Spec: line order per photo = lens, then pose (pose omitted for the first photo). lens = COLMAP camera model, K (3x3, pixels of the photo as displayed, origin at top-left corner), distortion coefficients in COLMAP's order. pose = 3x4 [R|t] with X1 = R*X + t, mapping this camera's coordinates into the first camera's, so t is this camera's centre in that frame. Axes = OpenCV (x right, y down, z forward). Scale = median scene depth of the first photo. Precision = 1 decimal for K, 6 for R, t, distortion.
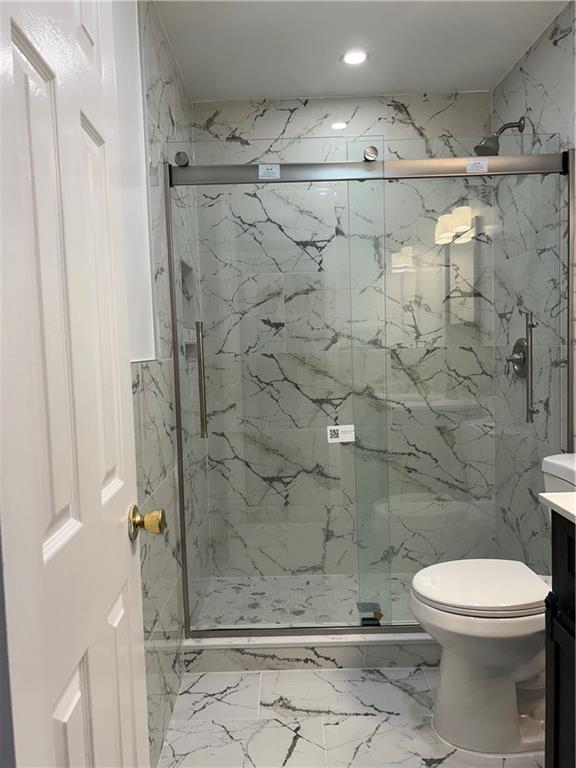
lens RADIAL K [[576.9, 0, 288.0], [0, 576.9, 384.0], [0, 0, 1]] dist [0.054381, -0.058890]
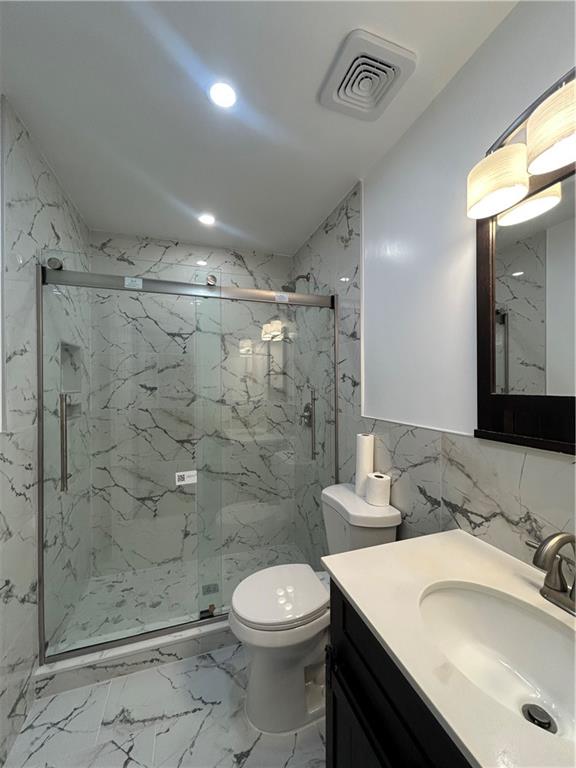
lens RADIAL K [[308.5, 0, 295.3], [0, 308.5, 384.4], [0, 0, 1]] dist [0.001021, 0.000230]
pose [[0.944252, 0.025276, 0.328252, 0.072534], [-0.001936, 0.997458, -0.071237, -0.064934], [-0.329218, 0.066630, 0.941900, 0.175575]]
